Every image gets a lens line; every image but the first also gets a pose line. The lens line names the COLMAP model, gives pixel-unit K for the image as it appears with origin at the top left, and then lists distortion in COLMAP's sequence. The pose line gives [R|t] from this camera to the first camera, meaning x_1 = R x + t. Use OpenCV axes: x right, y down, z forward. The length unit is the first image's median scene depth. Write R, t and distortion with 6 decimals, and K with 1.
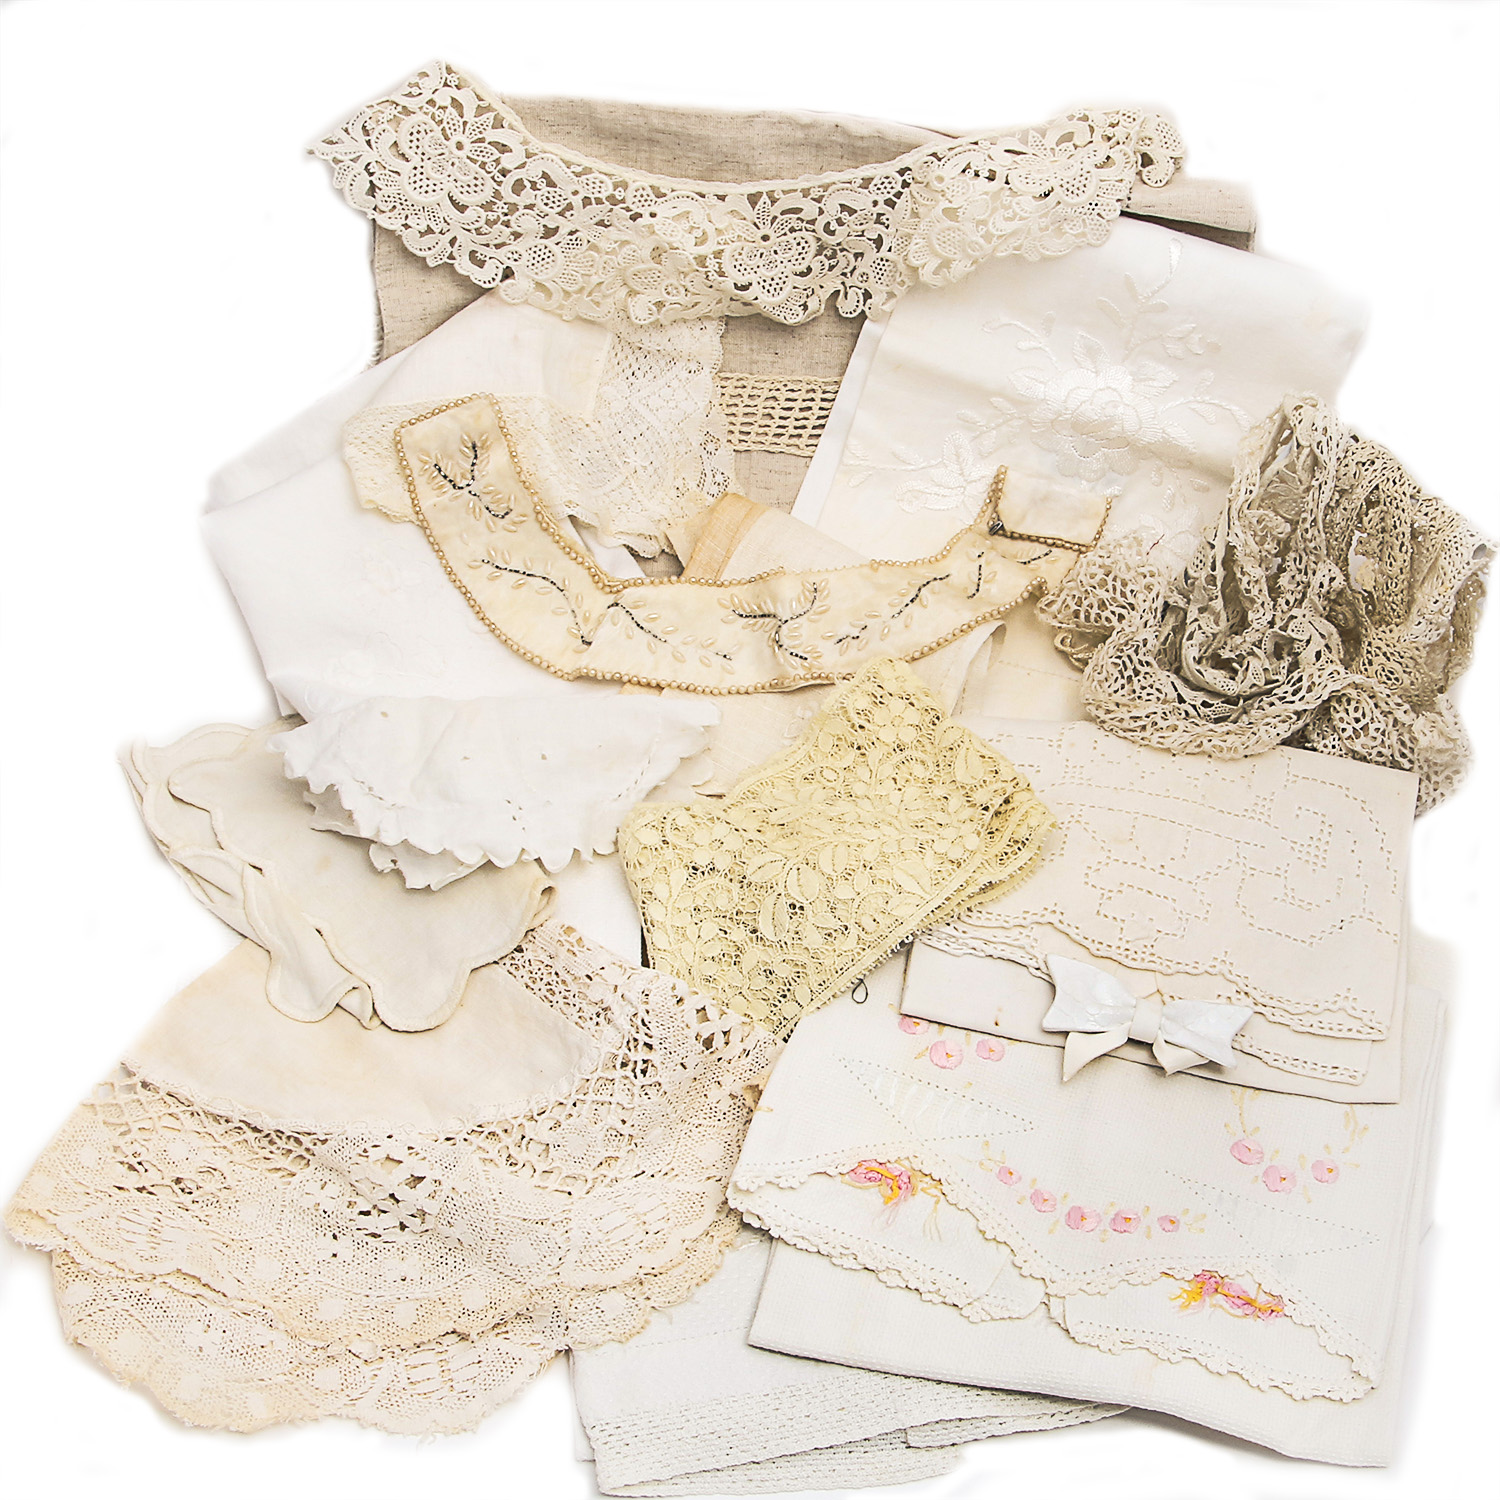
lens RADIAL K [[1845.9, 0, 795.9], [0, 1845.9, 759.5], [0, 0, 1]] dist [-0.129462, 0.000000]
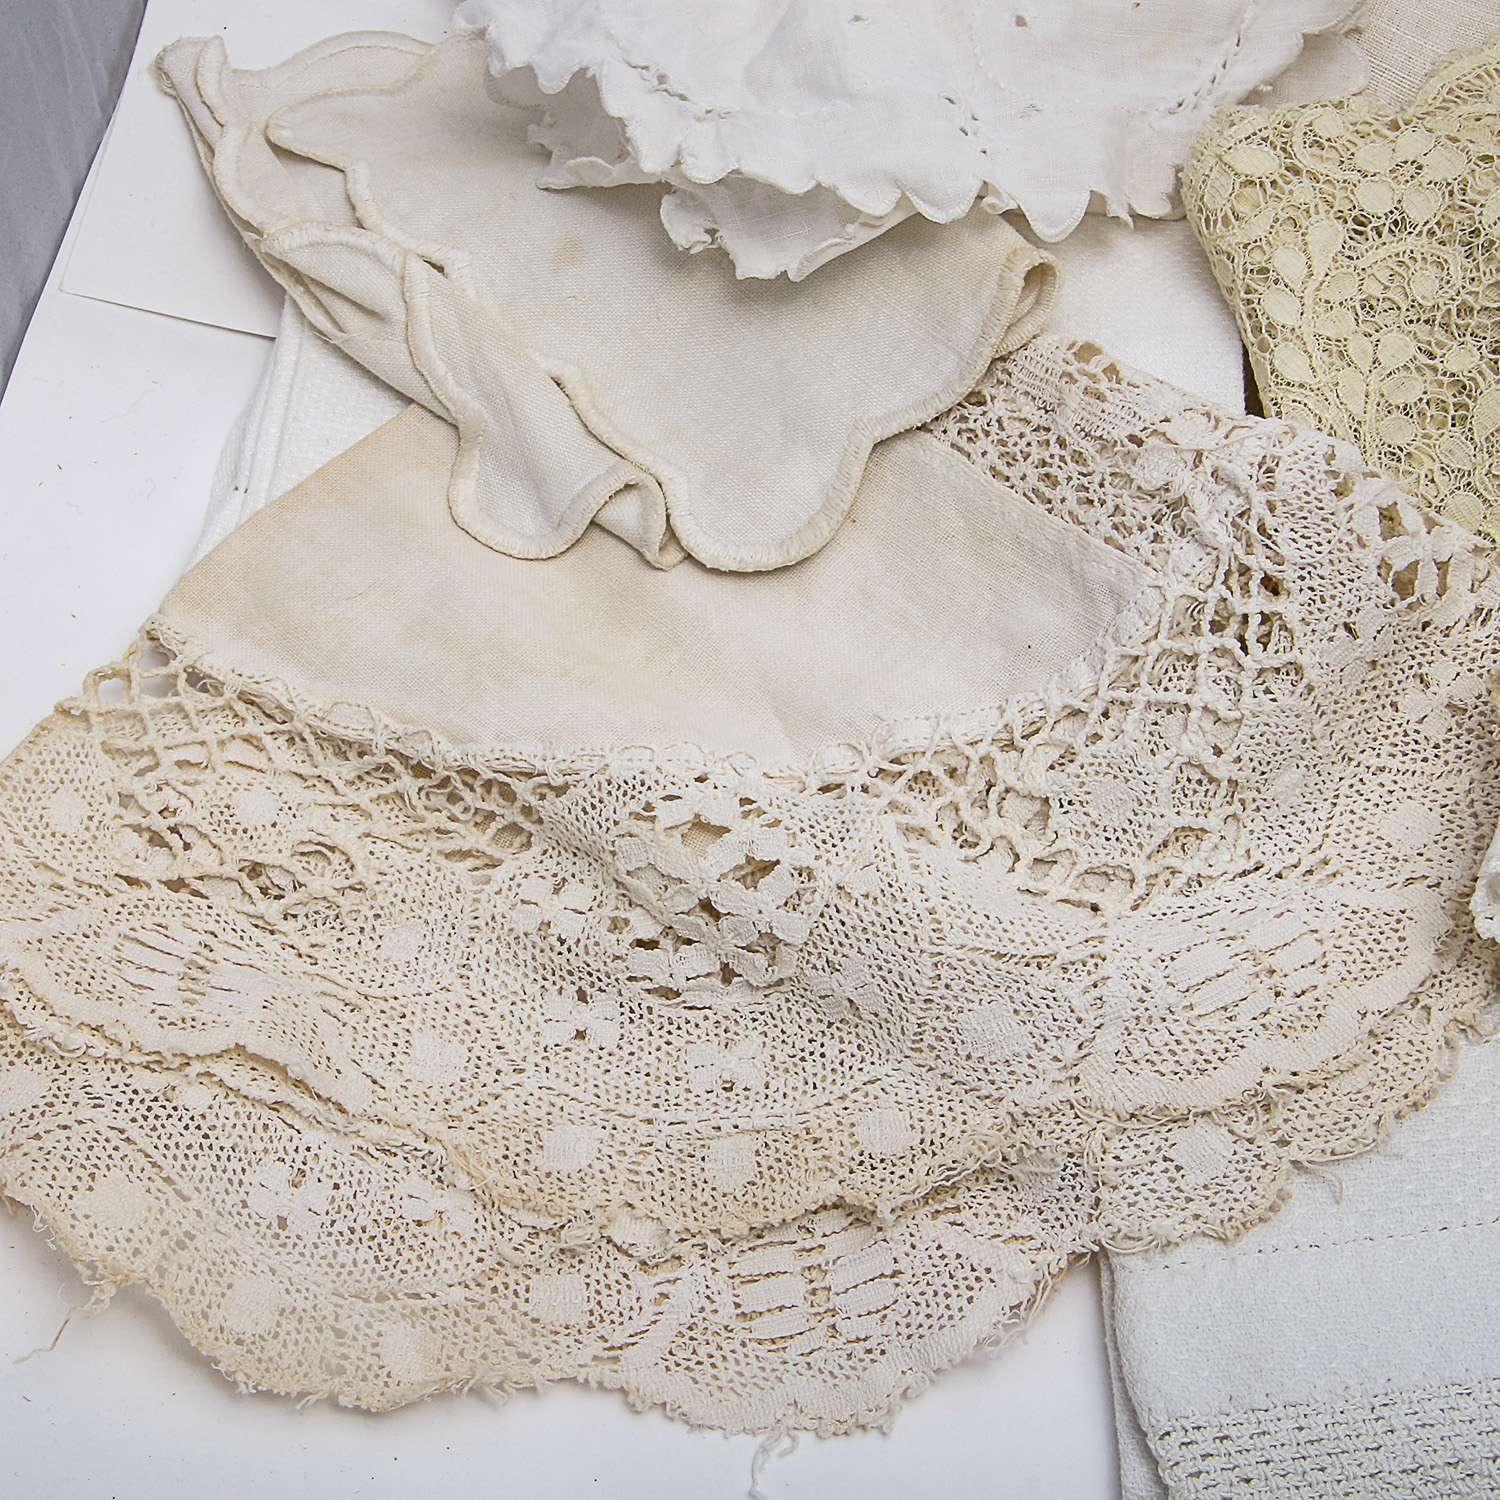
lens RADIAL K [[2213.3, 0, 751.6], [0, 2213.3, 751.4], [0, 0, 1]] dist [-0.031722, 0.000000]
pose [[0.982517, 0.006936, -0.186044, -0.105518], [0.002049, 0.998842, 0.048058, 0.171938], [0.186162, -0.047599, 0.981365, 0.450957]]
